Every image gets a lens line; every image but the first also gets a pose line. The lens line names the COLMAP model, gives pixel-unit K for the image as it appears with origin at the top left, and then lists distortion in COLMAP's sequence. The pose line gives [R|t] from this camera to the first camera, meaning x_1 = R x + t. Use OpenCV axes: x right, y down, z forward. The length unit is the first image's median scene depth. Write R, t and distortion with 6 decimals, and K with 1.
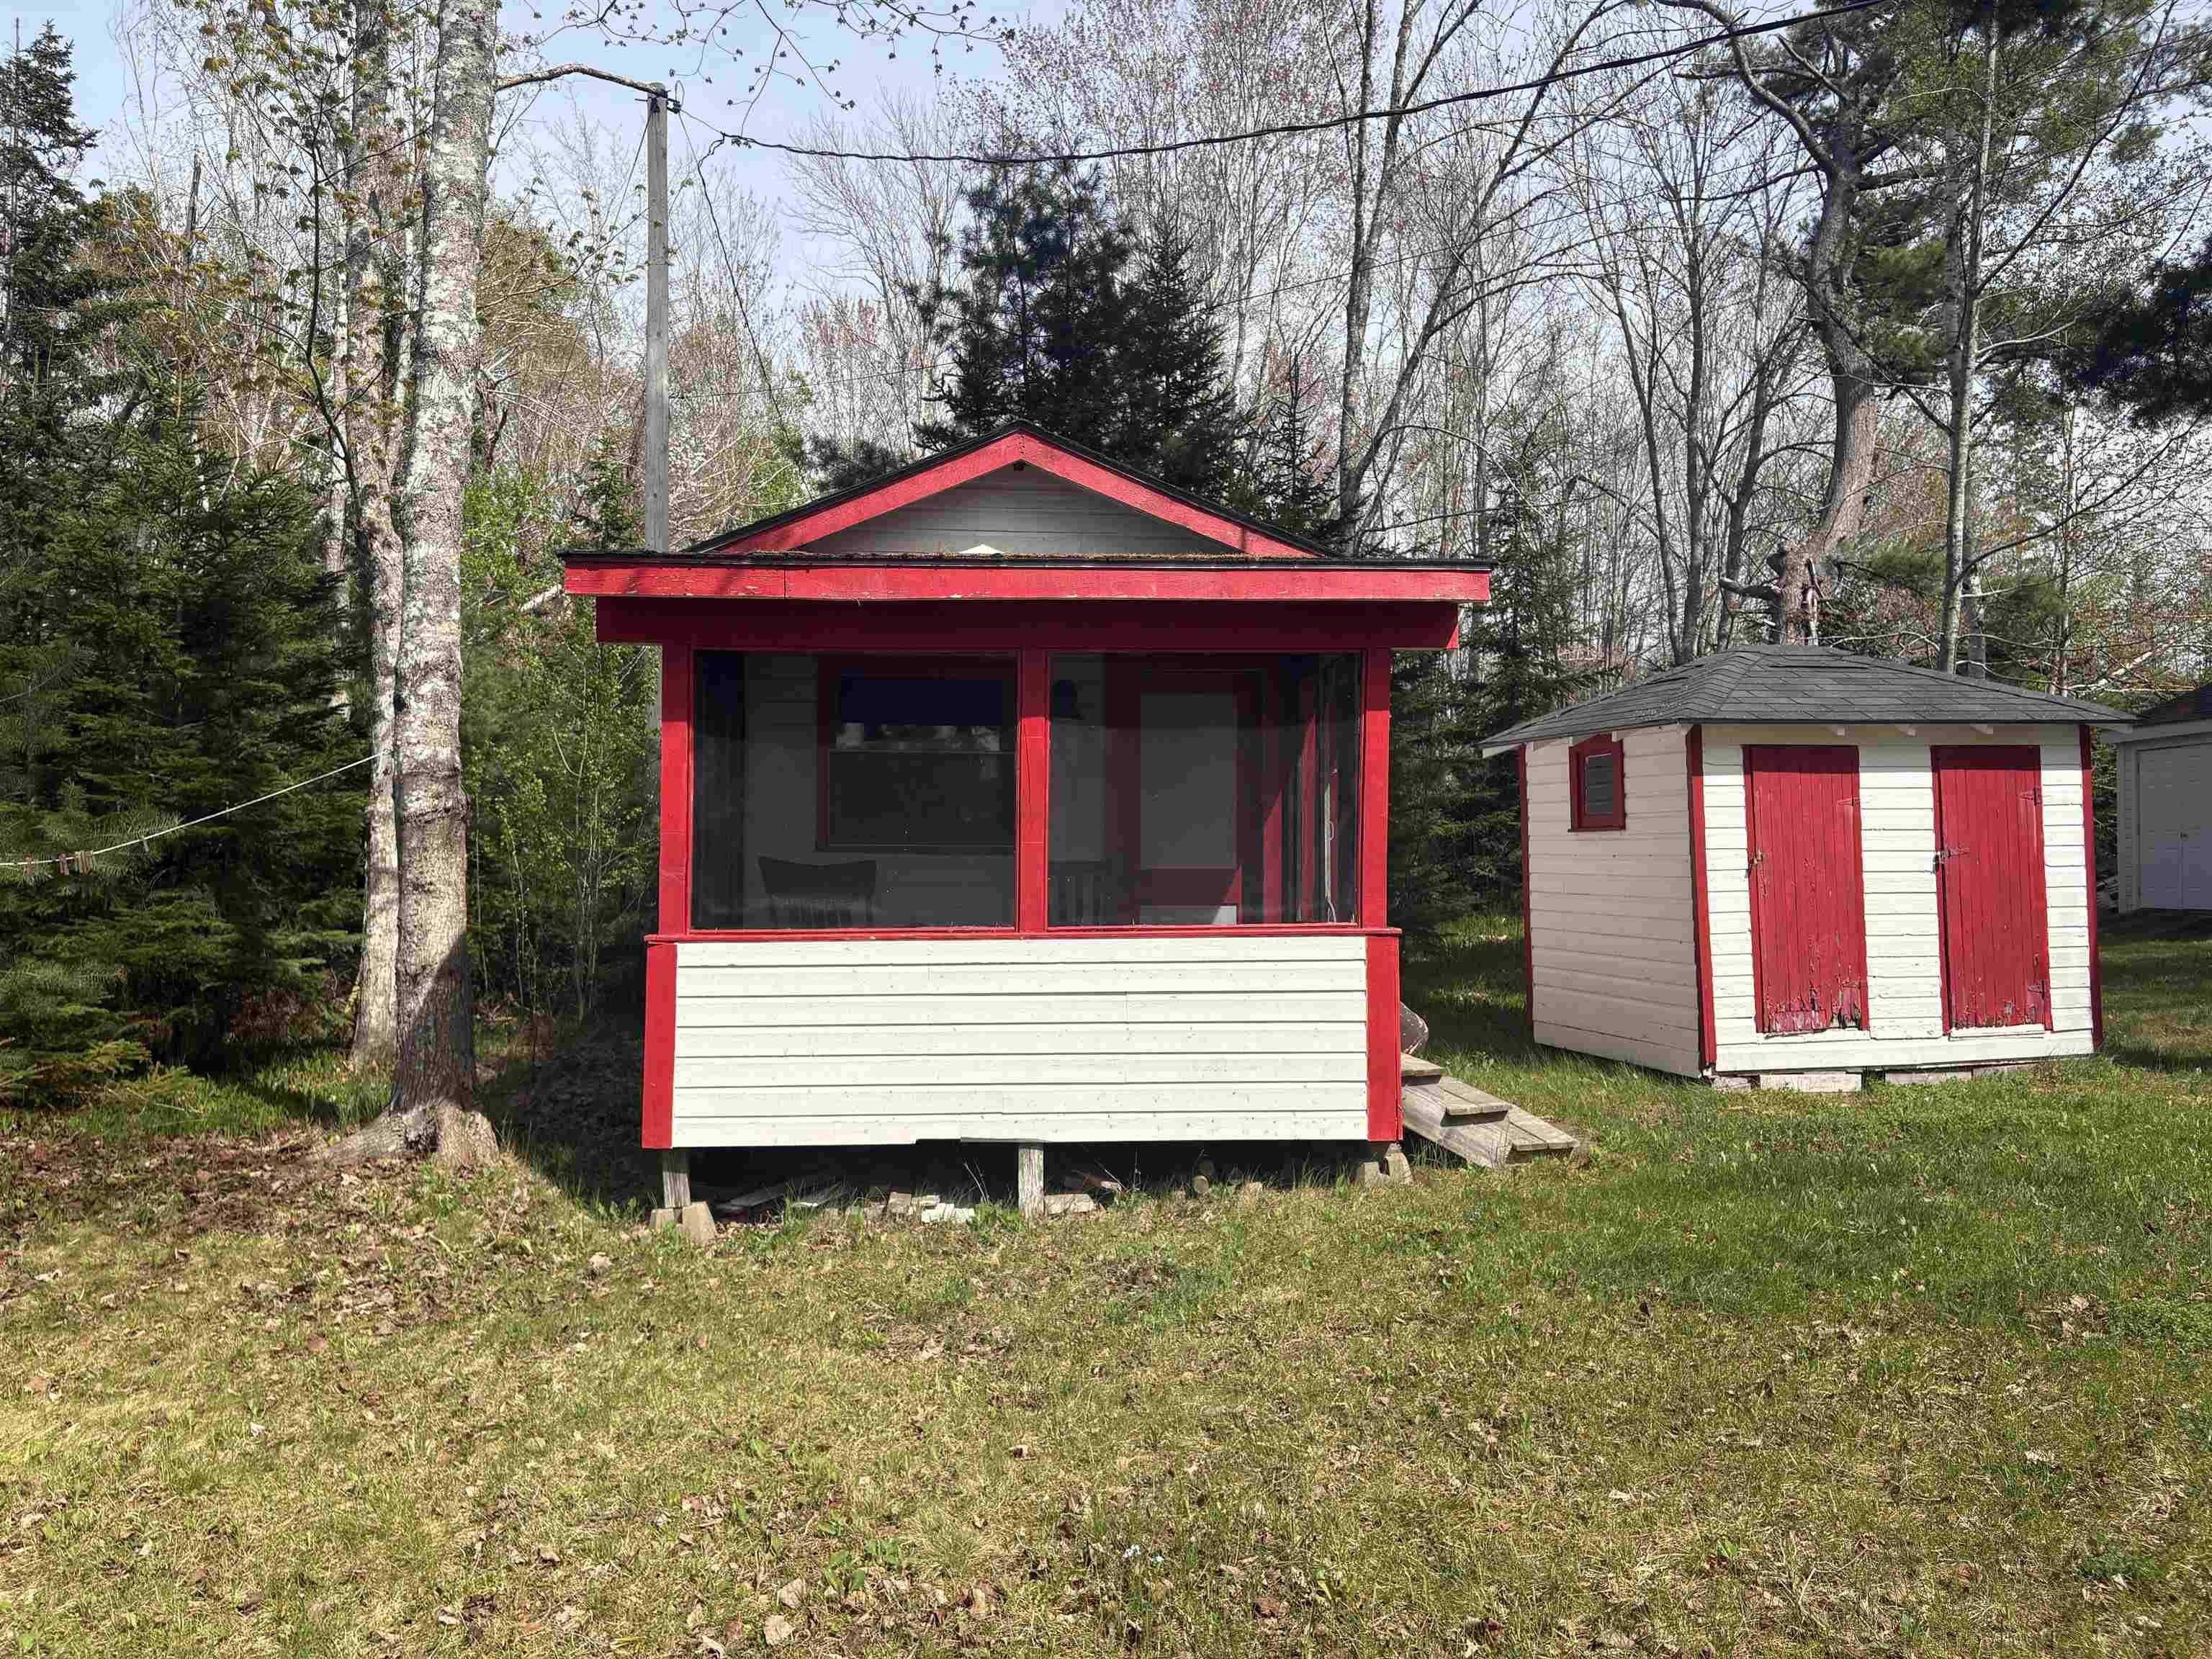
lens RADIAL K [[1648.9, 0, 1100.8], [0, 1648.9, 842.8], [0, 0, 1]] dist [0.134844, -0.183719]
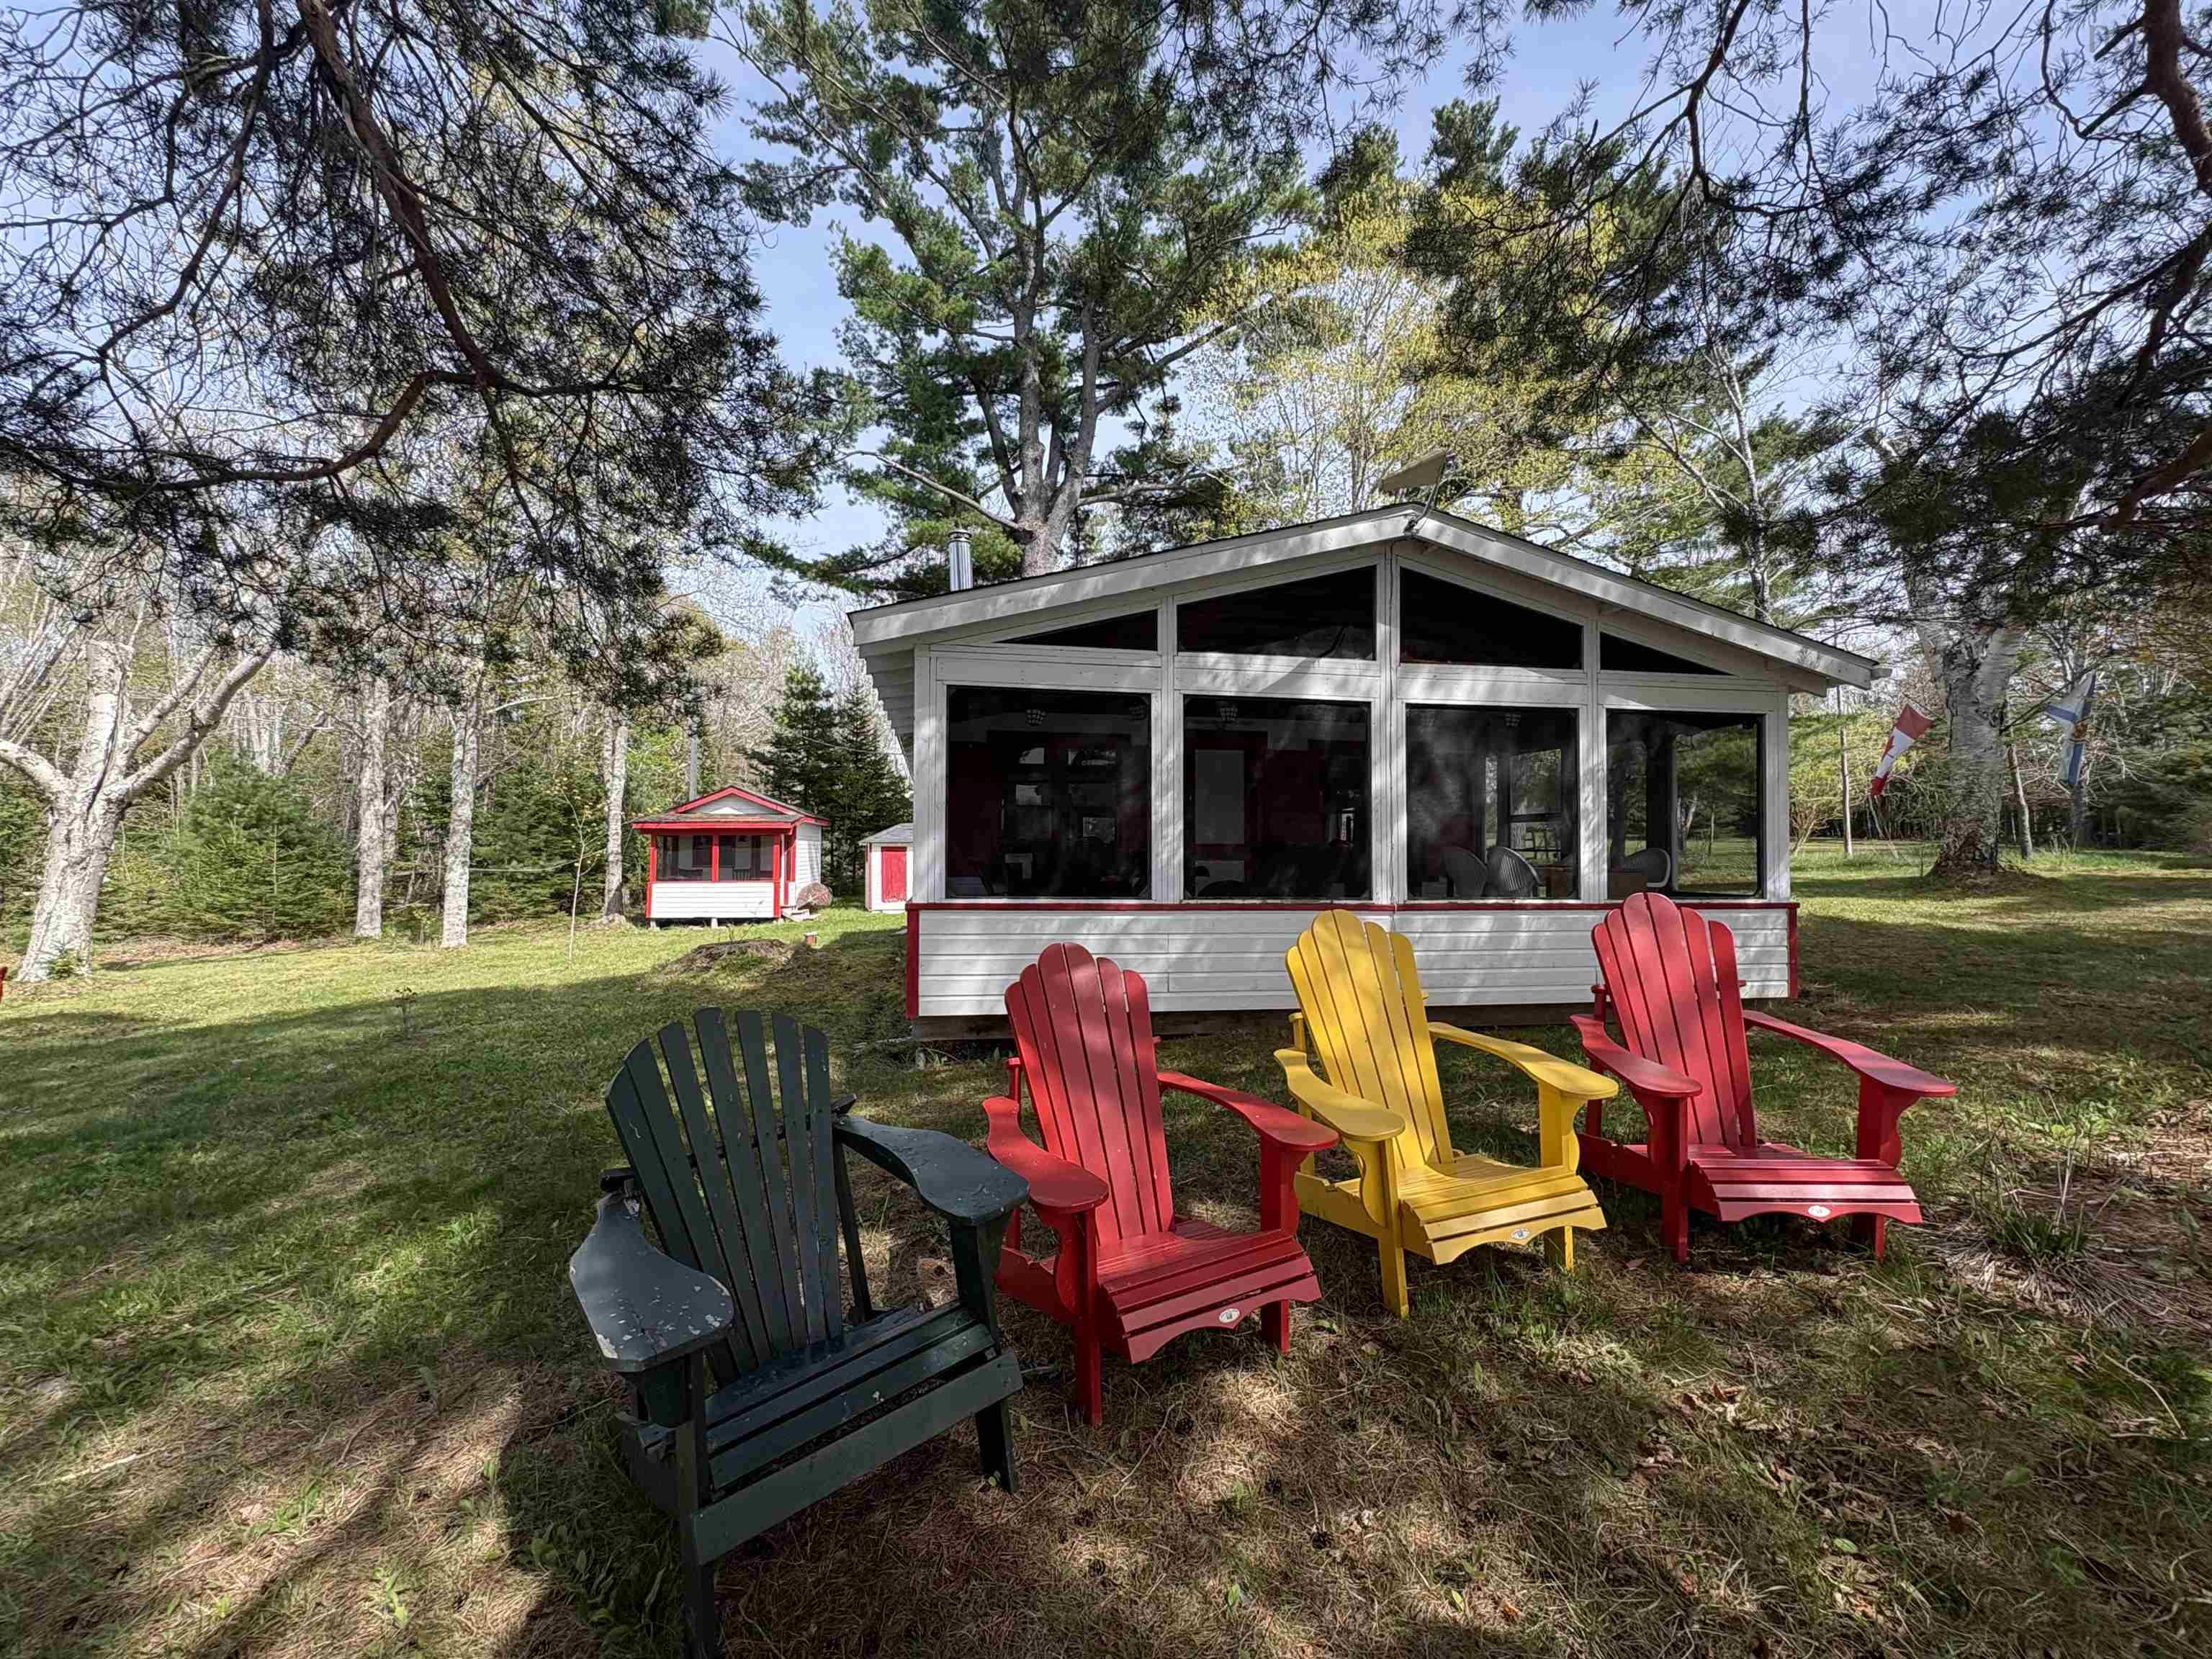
lens RADIAL K [[882.9, 0, 1106.0], [0, 882.9, 829.5], [0, 0, 1]] dist [0.001859, -0.000317]
pose [[0.996843, -0.002032, 0.079374, 1.041401], [0.001797, 0.999994, 0.003036, -0.133386], [-0.079380, -0.002883, 0.996840, -2.139095]]
